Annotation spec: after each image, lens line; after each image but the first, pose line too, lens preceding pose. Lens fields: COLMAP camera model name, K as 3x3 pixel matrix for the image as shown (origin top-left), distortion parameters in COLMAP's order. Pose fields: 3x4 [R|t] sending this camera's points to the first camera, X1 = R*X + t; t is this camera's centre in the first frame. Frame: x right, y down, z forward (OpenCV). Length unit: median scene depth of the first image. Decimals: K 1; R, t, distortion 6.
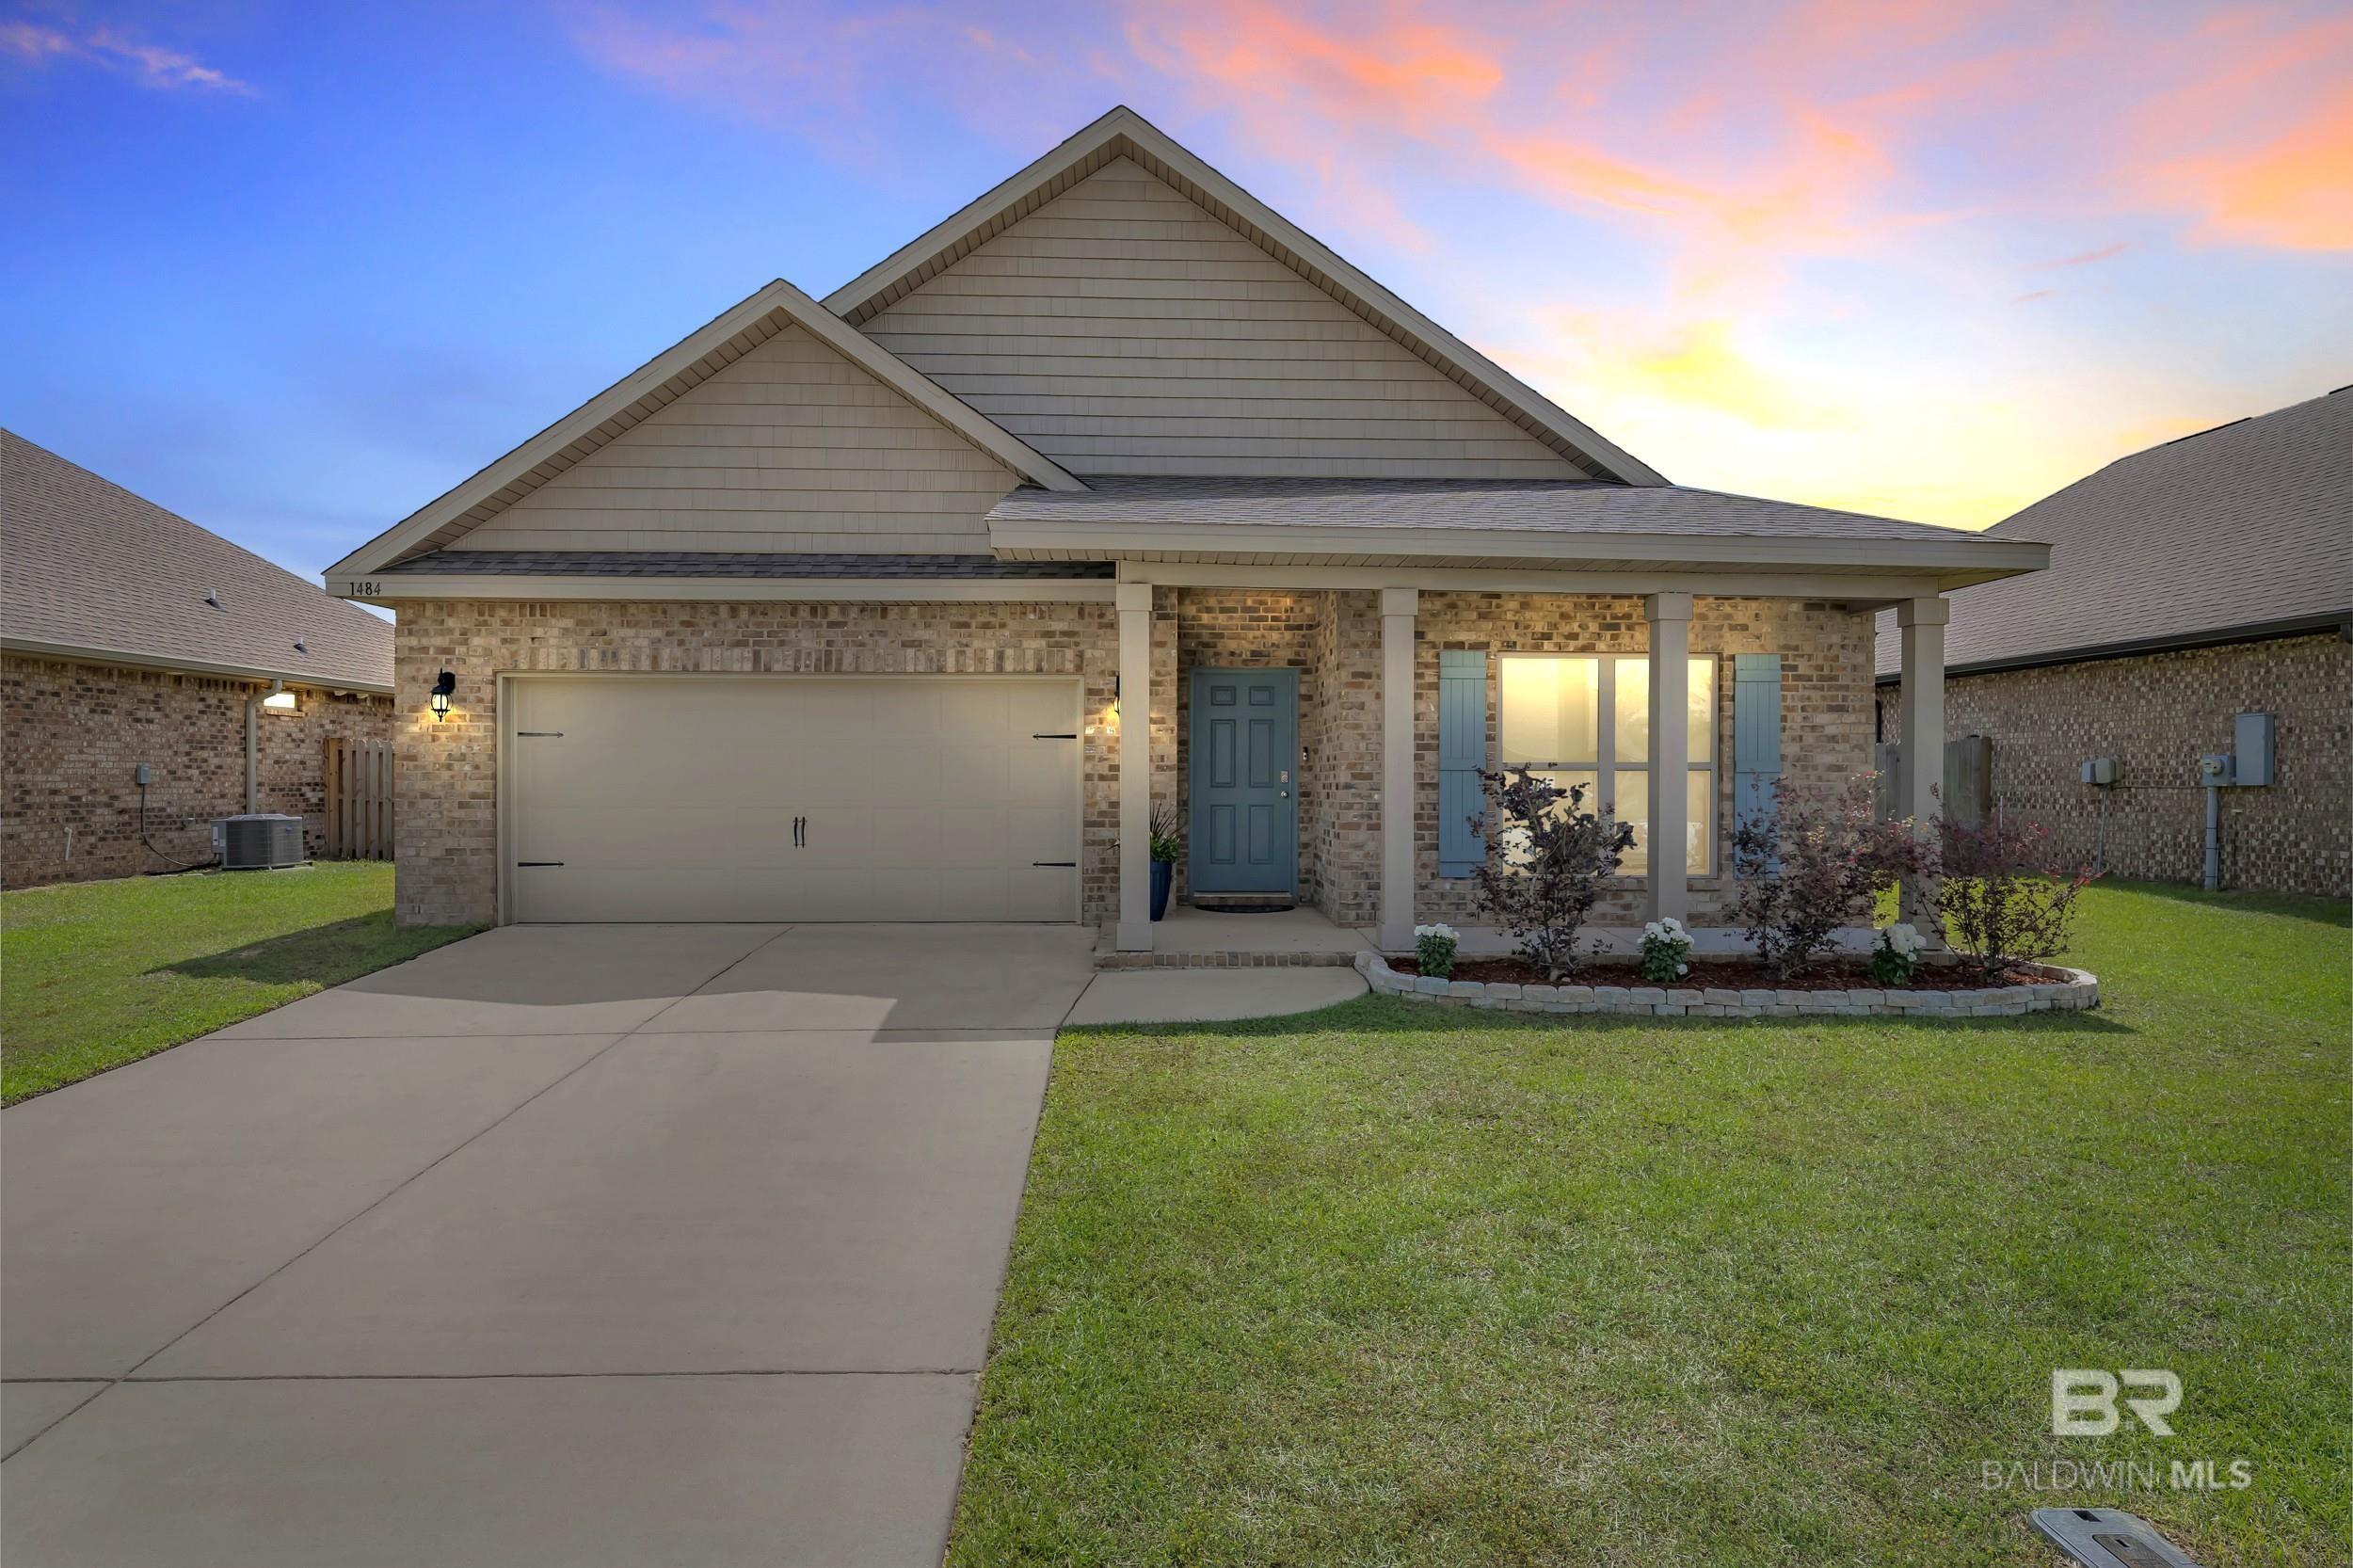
lens RADIAL K [[1427.6, 0, 1180.5], [0, 1427.6, 781.8], [0, 0, 1]] dist [0.002772, 0.001052]
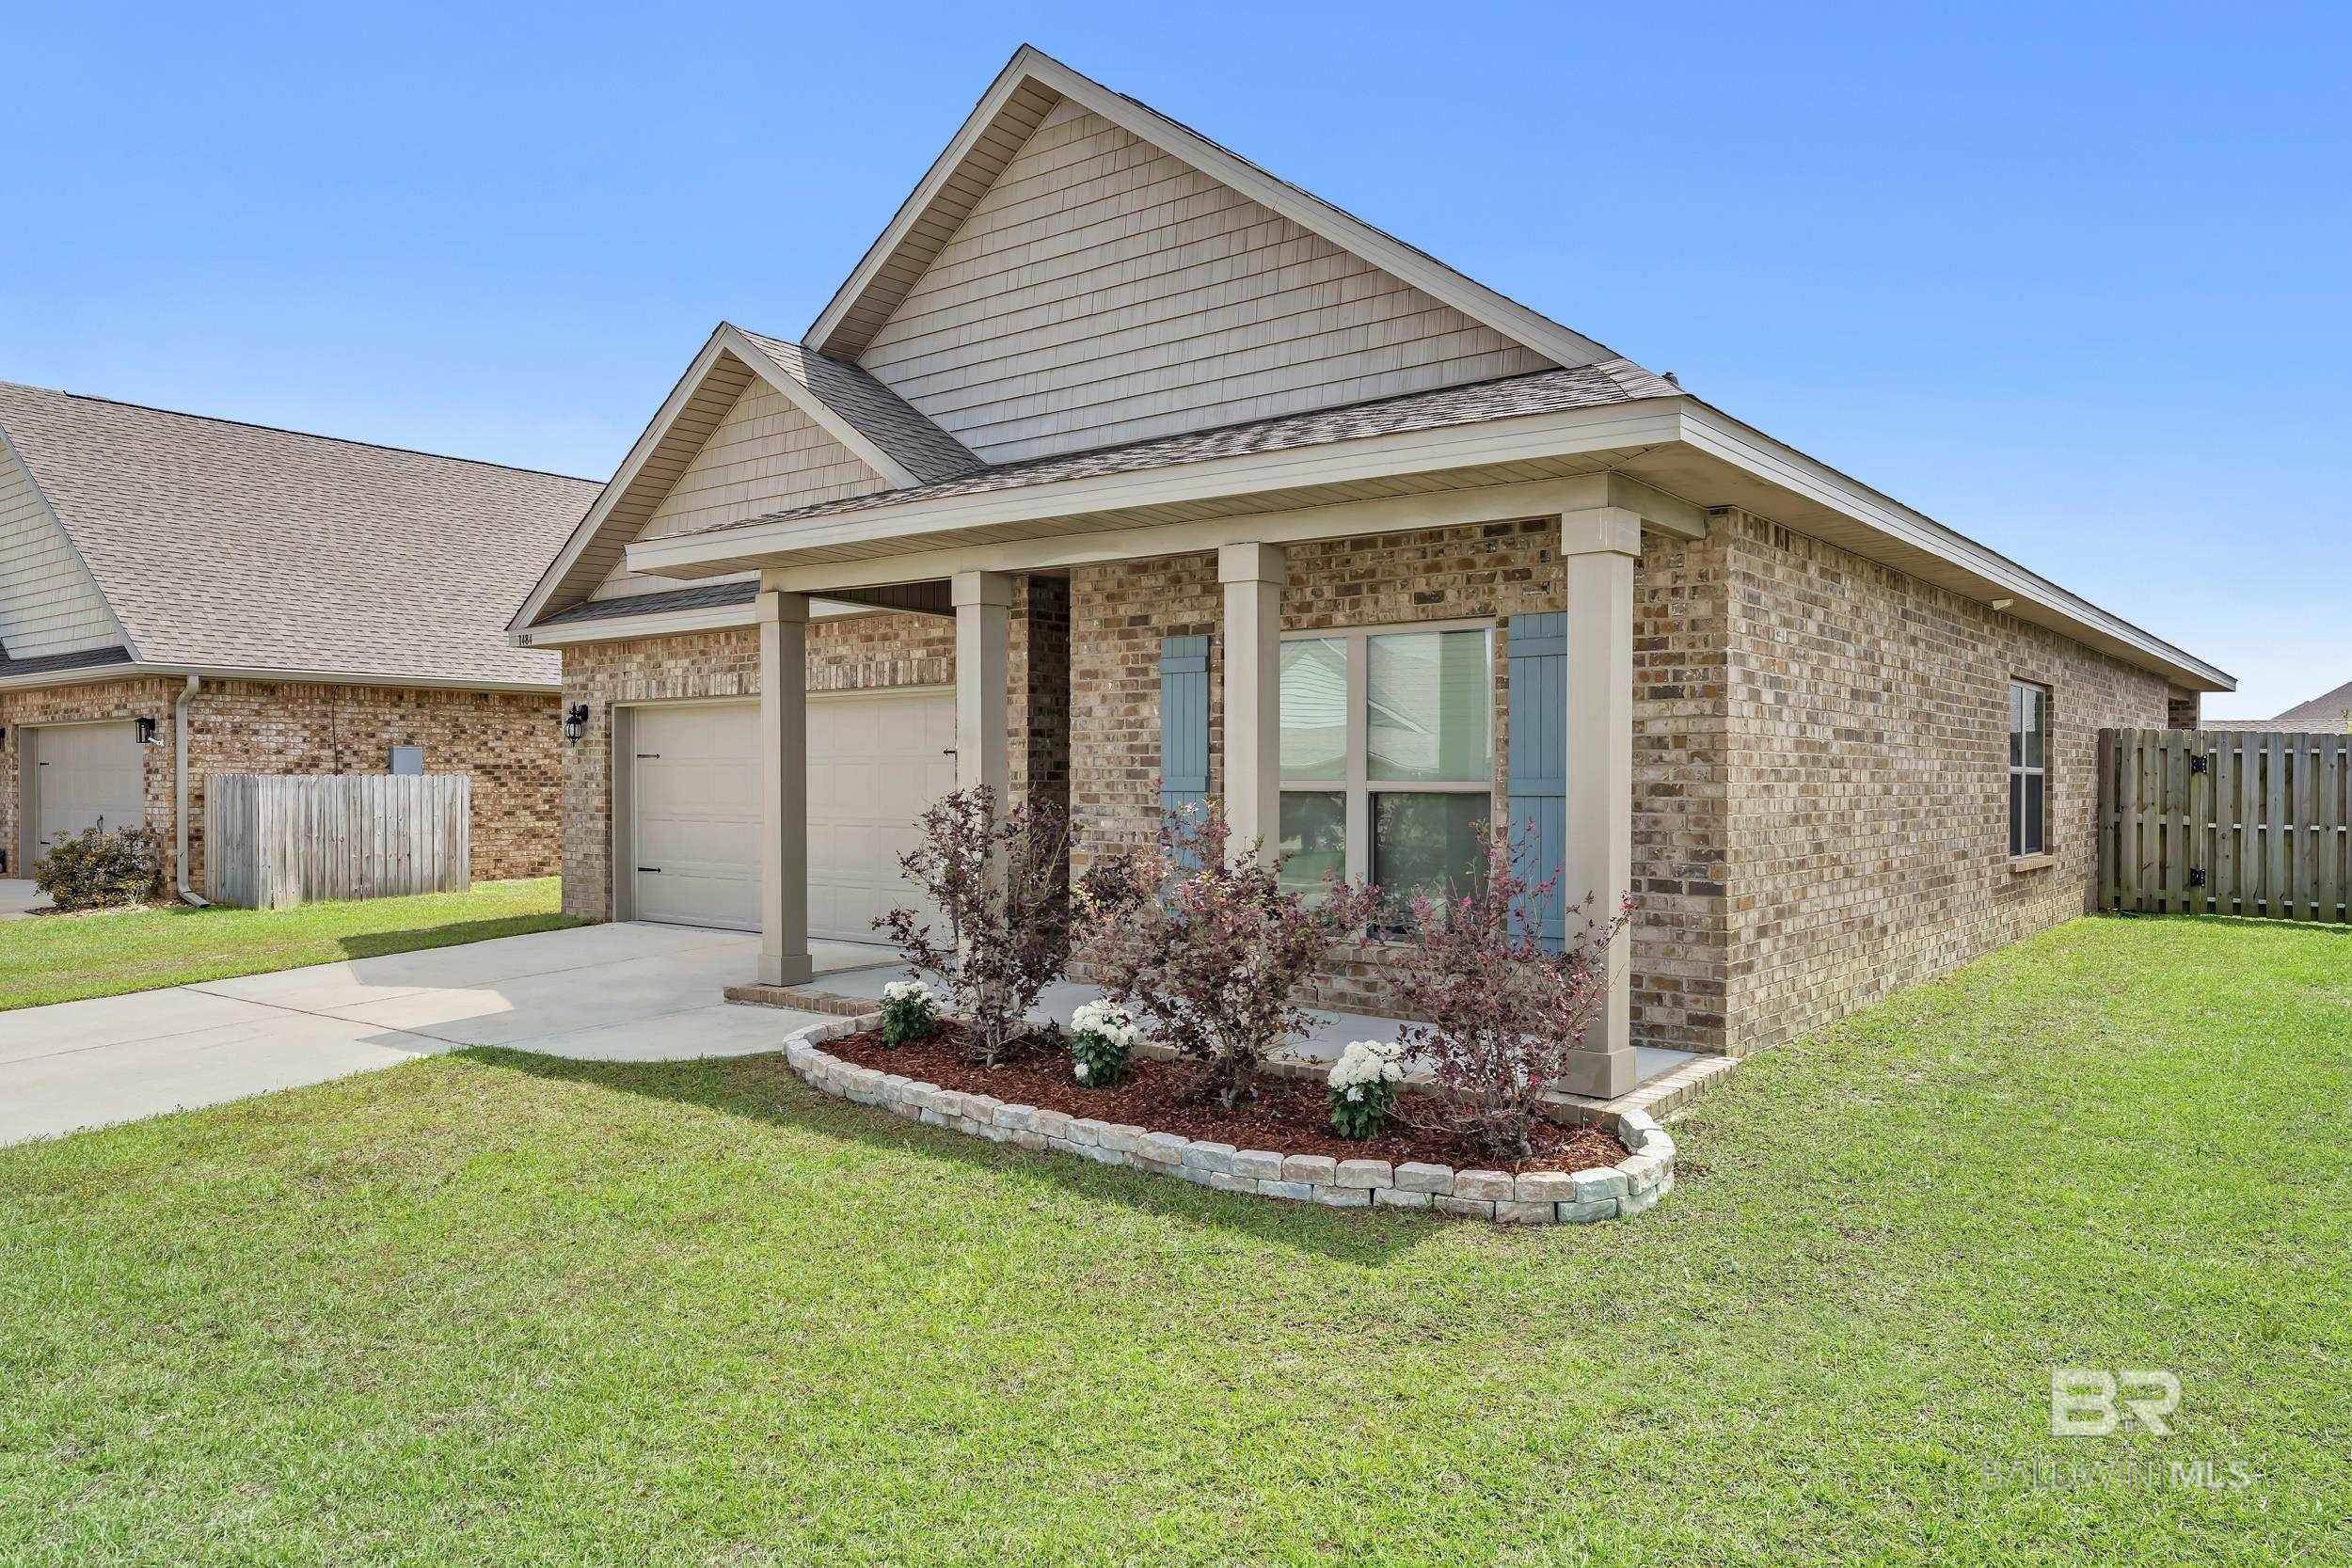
lens RADIAL K [[1576.5, 0, 1176.8], [0, 1576.5, 785.1], [0, 0, 1]] dist [0.000946, -0.000493]
pose [[0.755899, 0.000880, -0.654688, 0.710534], [-0.000084, 0.999999, 0.001247, -0.011813], [0.654689, -0.000887, 0.755898, 0.333003]]
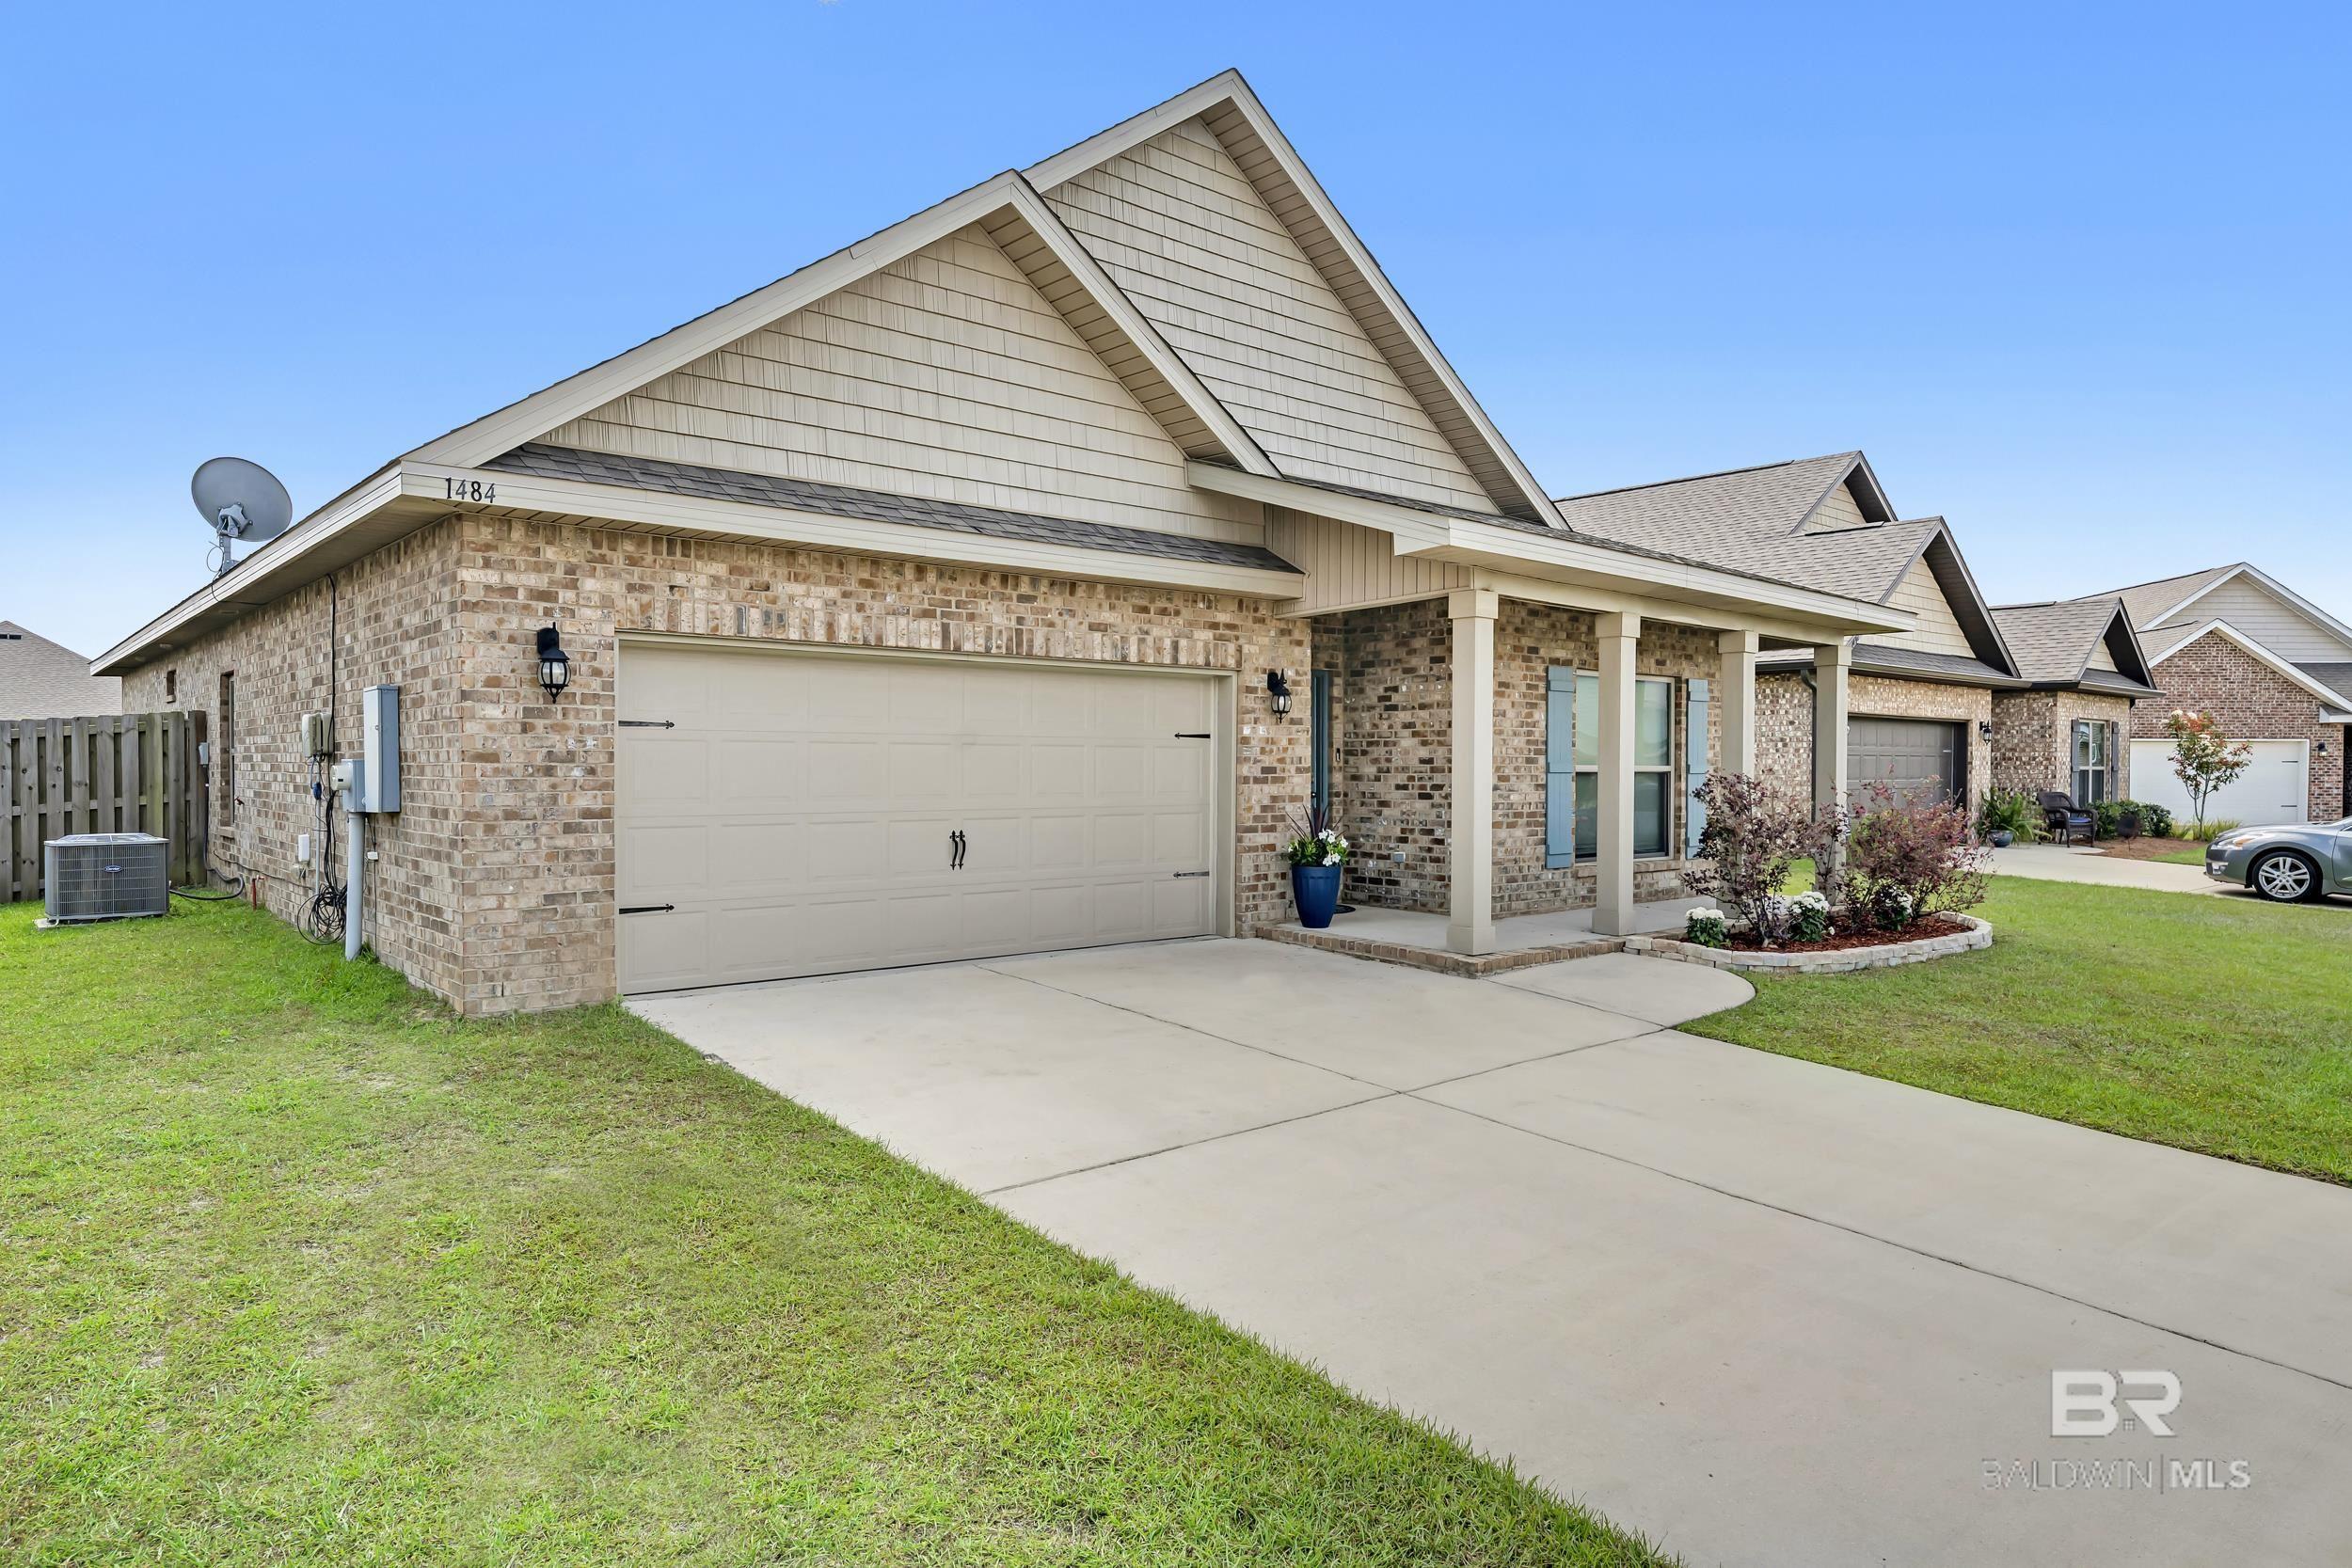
lens RADIAL K [[1426.9, 0, 1186.8], [0, 1426.9, 782.1], [0, 0, 1]] dist [0.002772, 0.001052]
pose [[0.773433, -0.007541, 0.633833, -0.701242], [-0.001233, 0.999909, 0.013402, -0.014583], [-0.633877, -0.011147, 0.773354, 0.298485]]
